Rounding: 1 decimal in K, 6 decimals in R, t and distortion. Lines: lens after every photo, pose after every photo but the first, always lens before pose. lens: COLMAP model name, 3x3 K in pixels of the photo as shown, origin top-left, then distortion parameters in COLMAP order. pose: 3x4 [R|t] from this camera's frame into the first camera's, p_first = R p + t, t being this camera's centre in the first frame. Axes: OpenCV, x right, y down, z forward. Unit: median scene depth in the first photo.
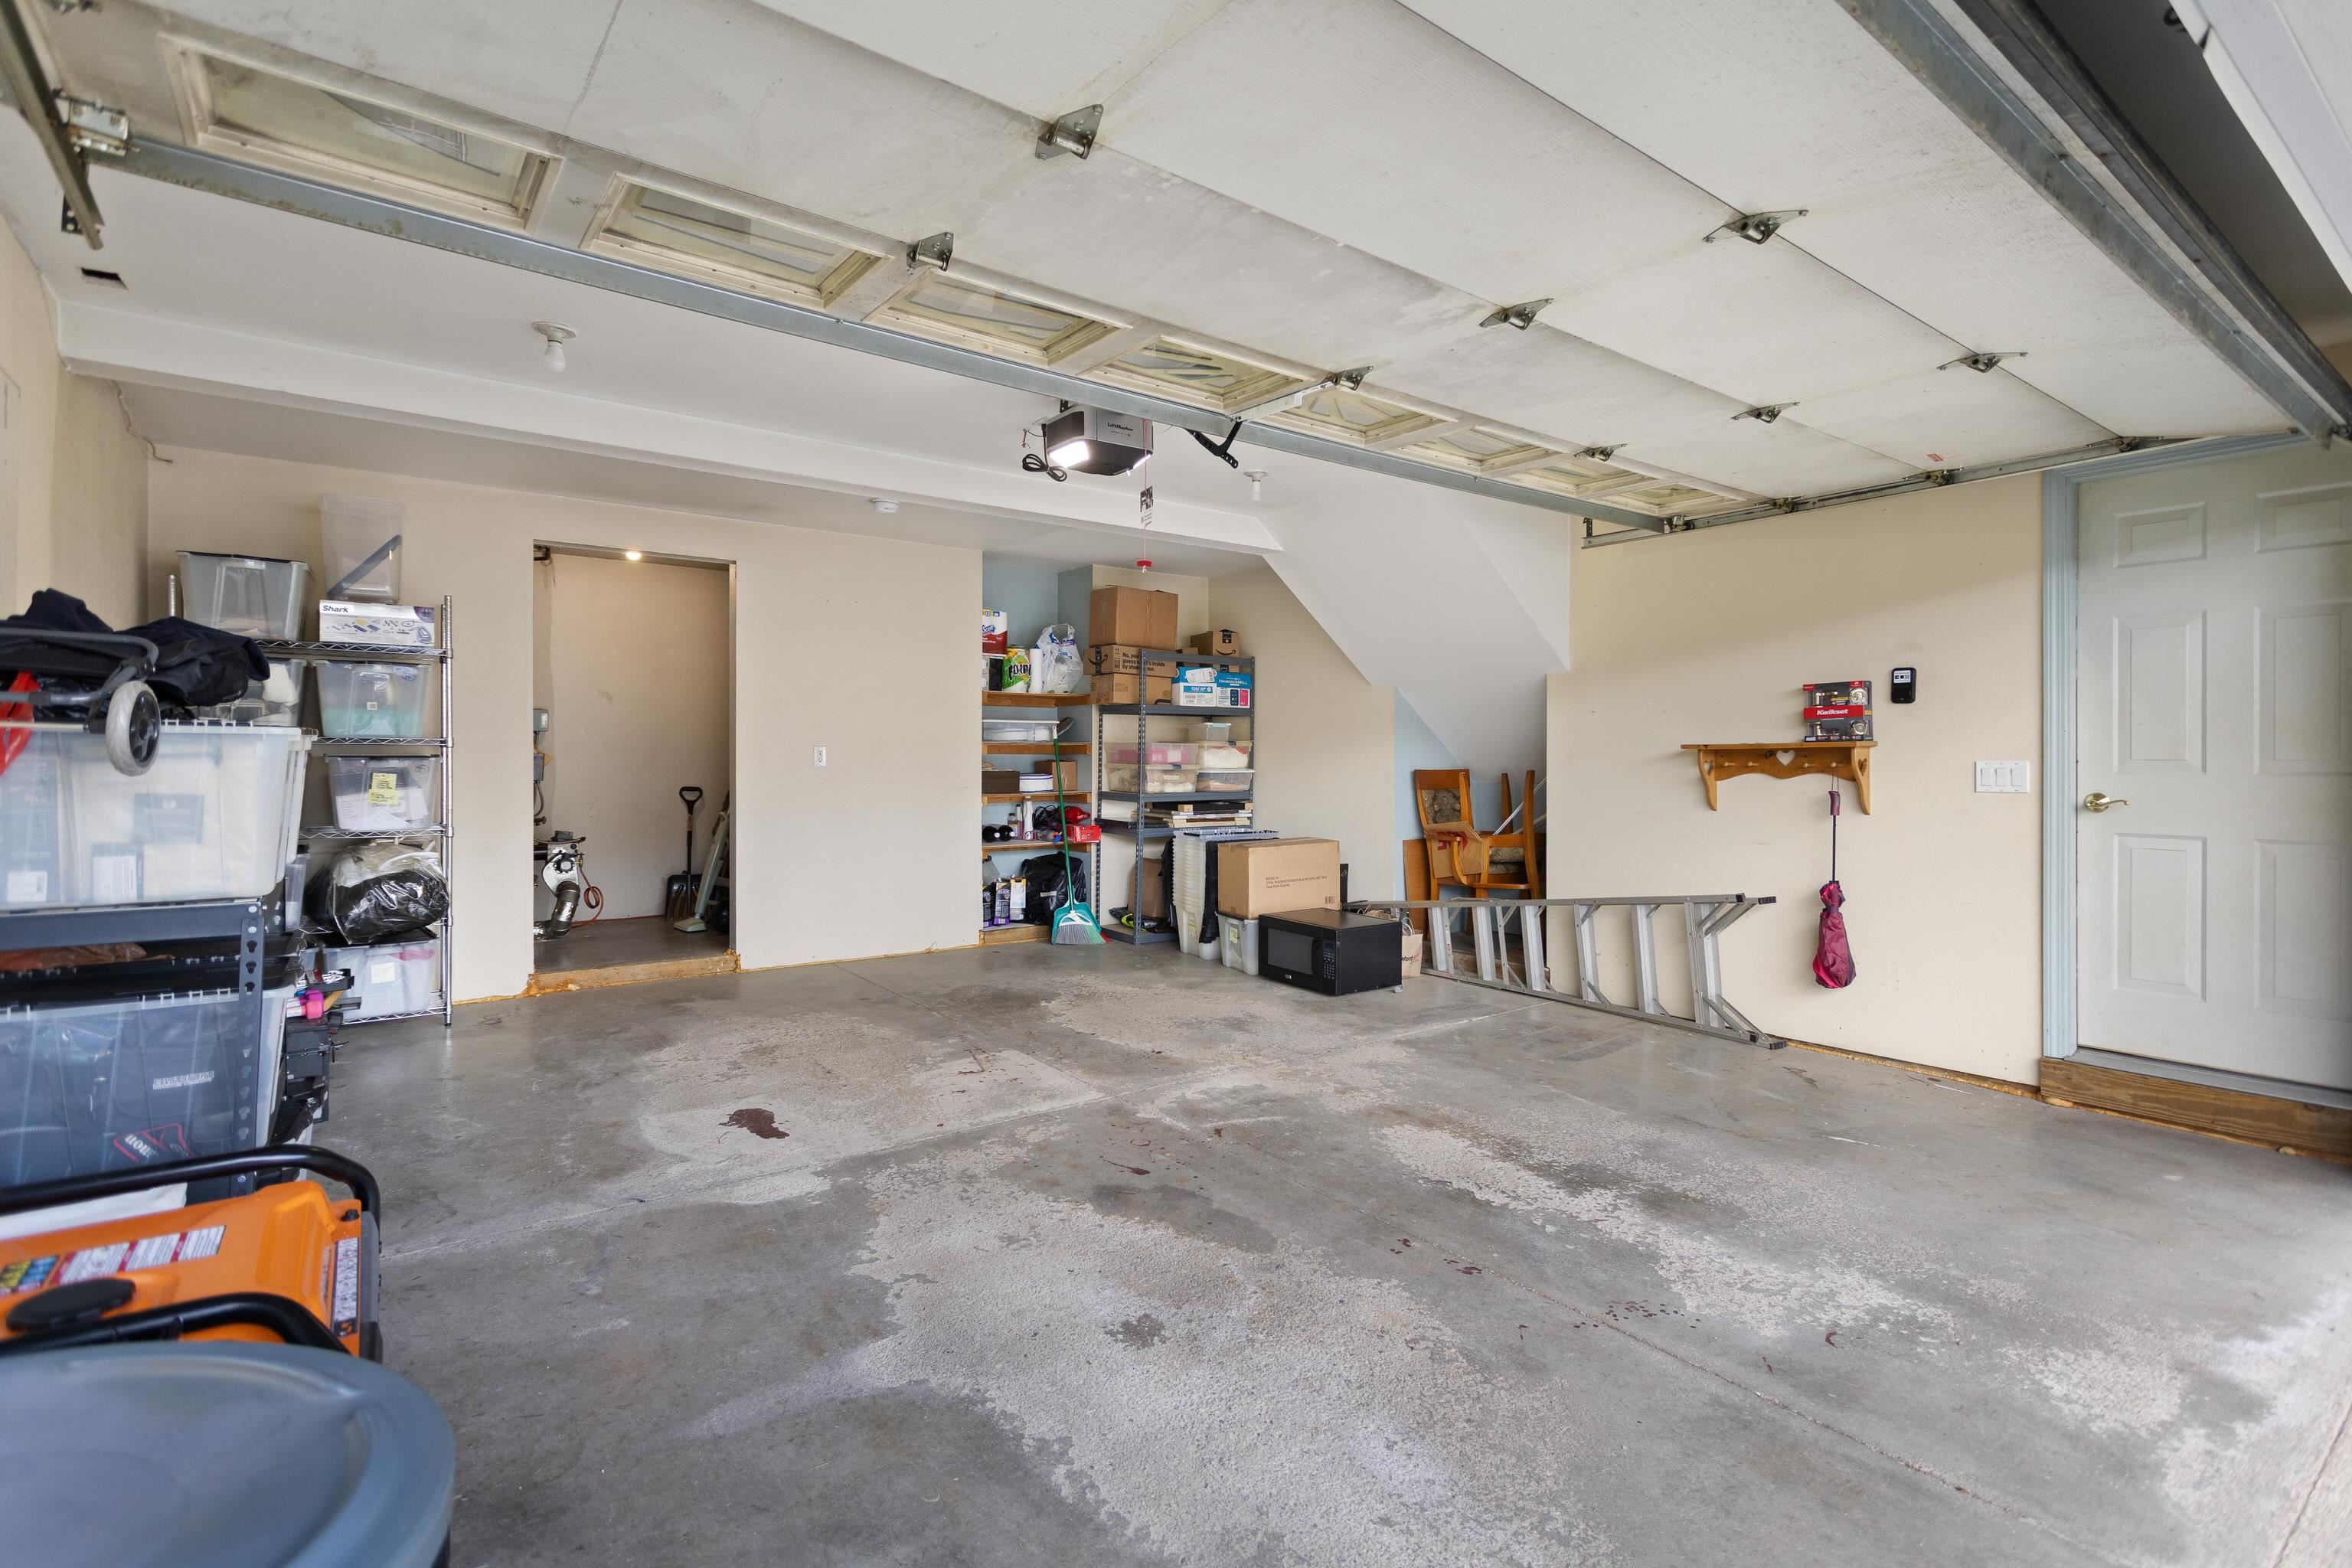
lens RADIAL K [[1117.2, 0, 1194.6], [0, 1117.2, 764.2], [0, 0, 1]] dist [0.001007, 0.003325]
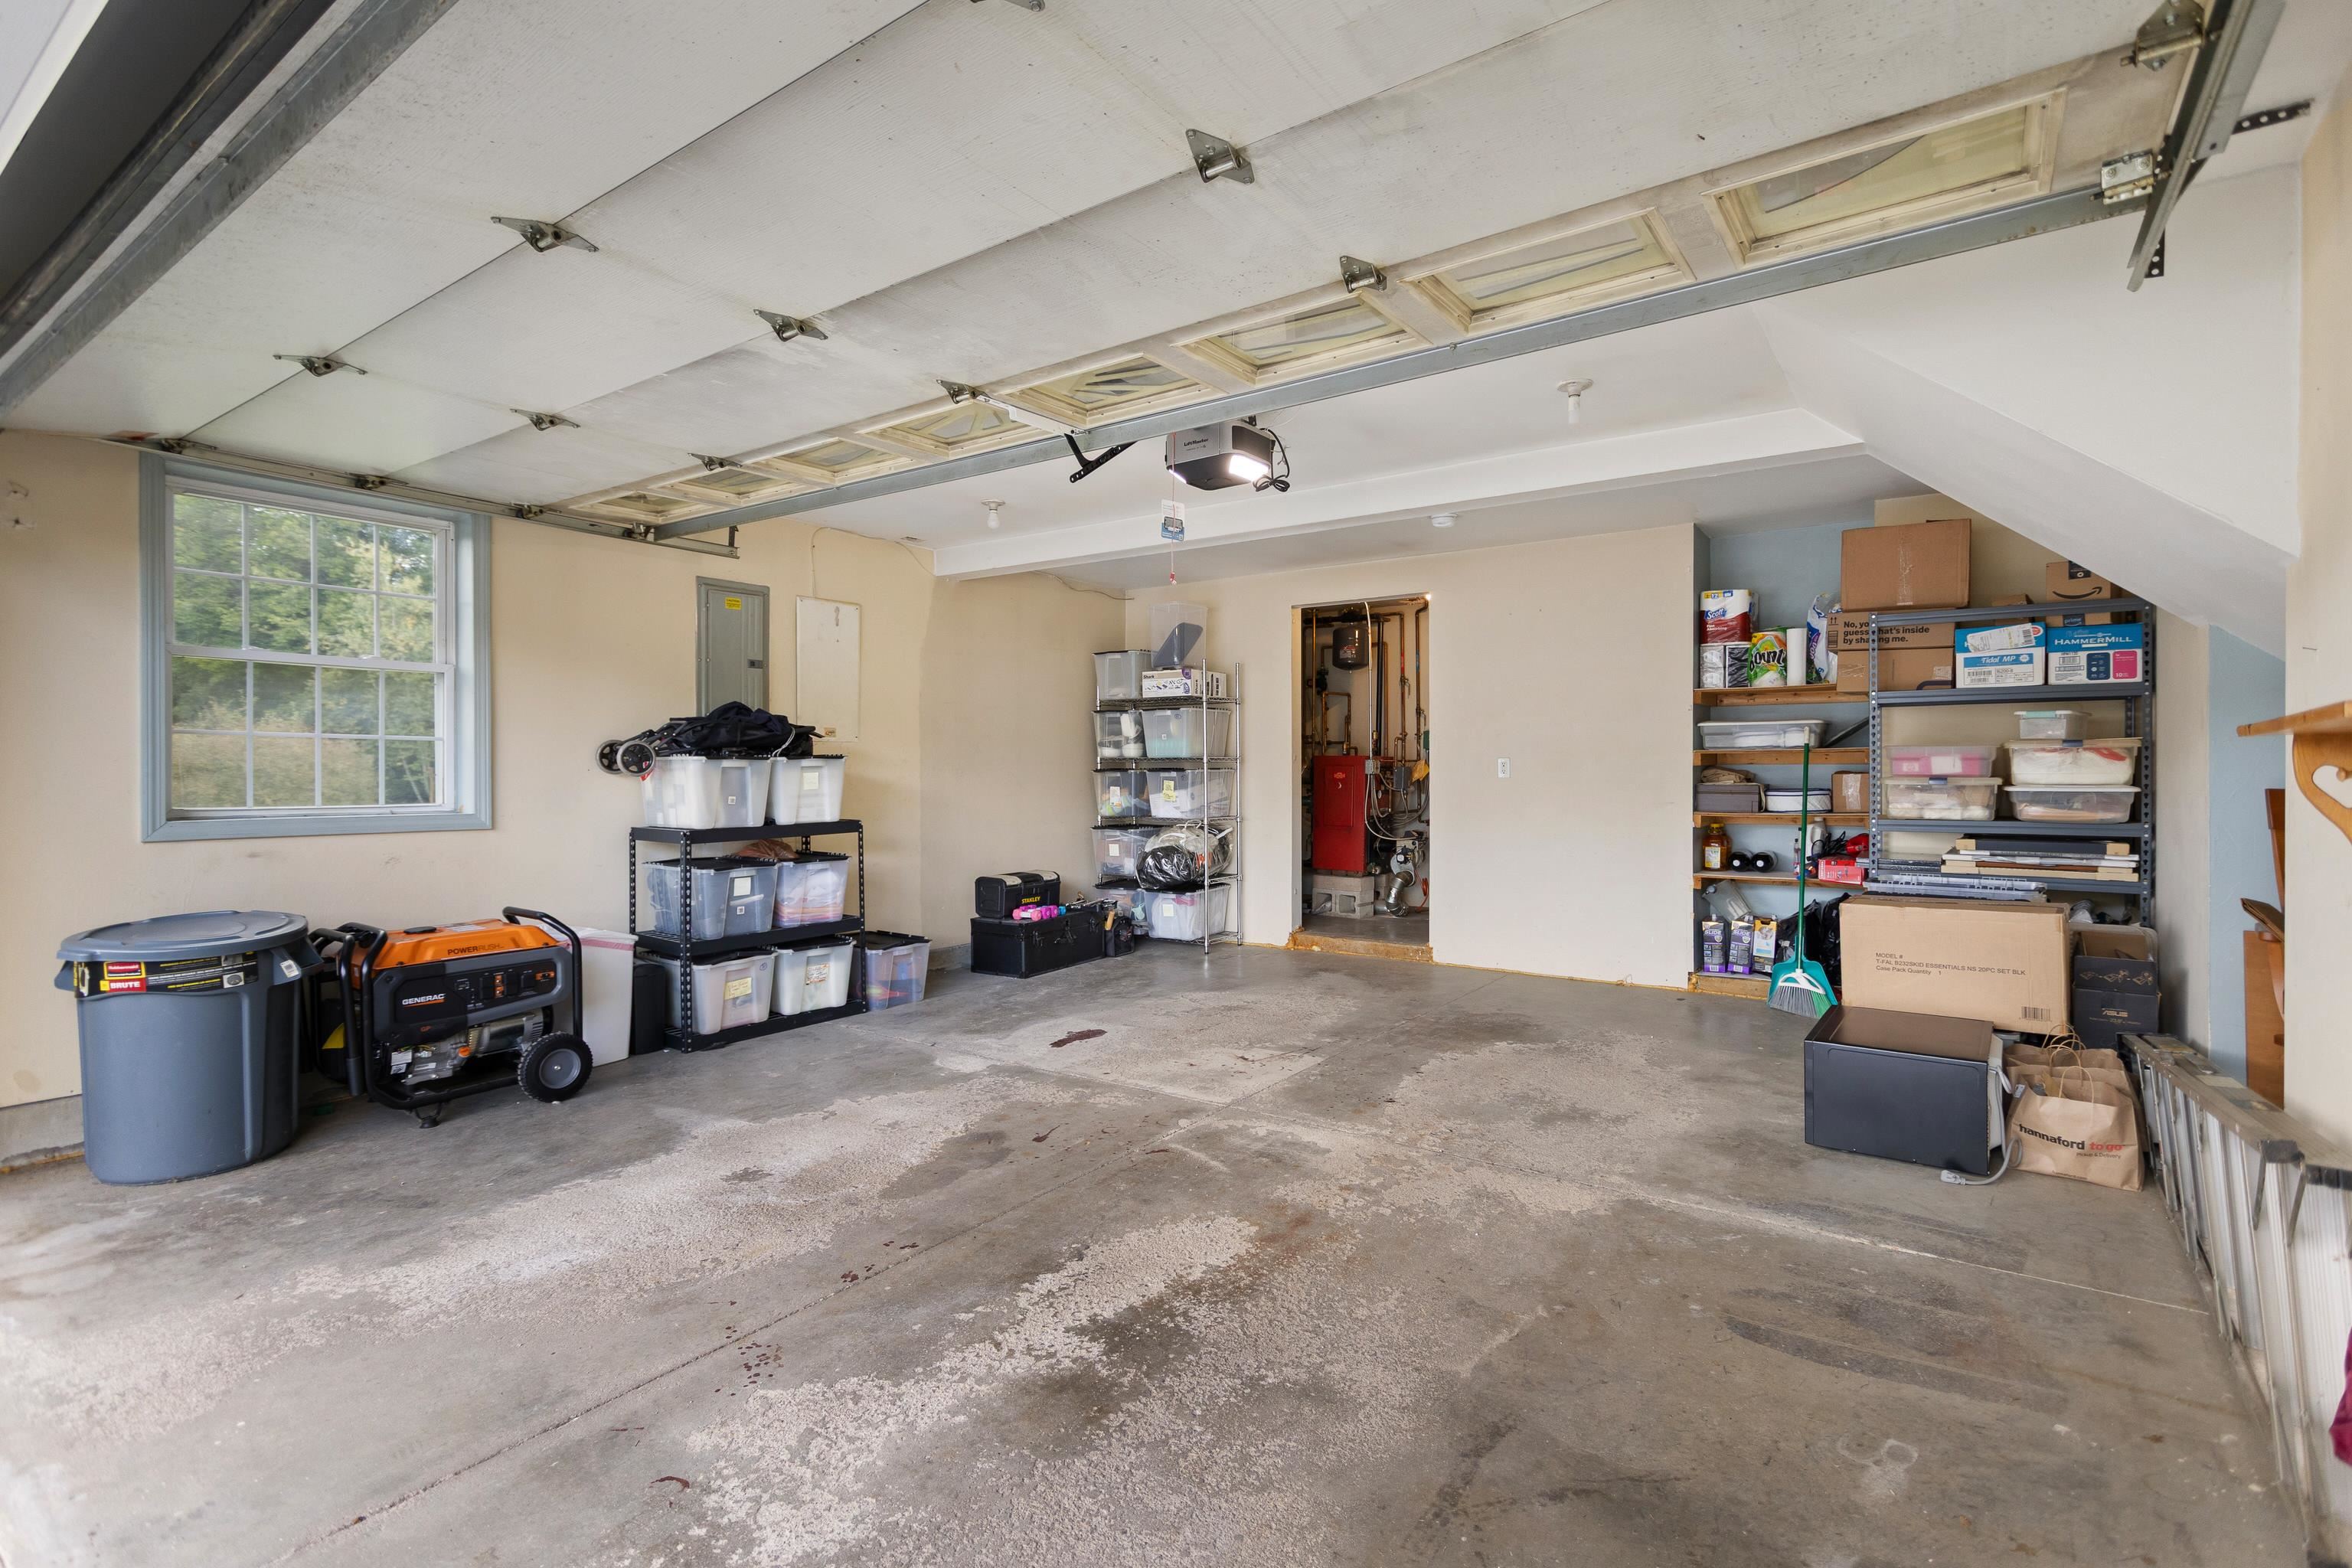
lens RADIAL K [[1117.2, 0, 1190.0], [0, 1117.2, 778.8], [0, 0, 1]] dist [0.001007, 0.003325]
pose [[0.287441, 0.003415, -0.957792, 1.065016], [-0.003773, 0.999990, 0.002433, 0.002315], [0.957791, 0.002914, 0.287451, 0.826285]]
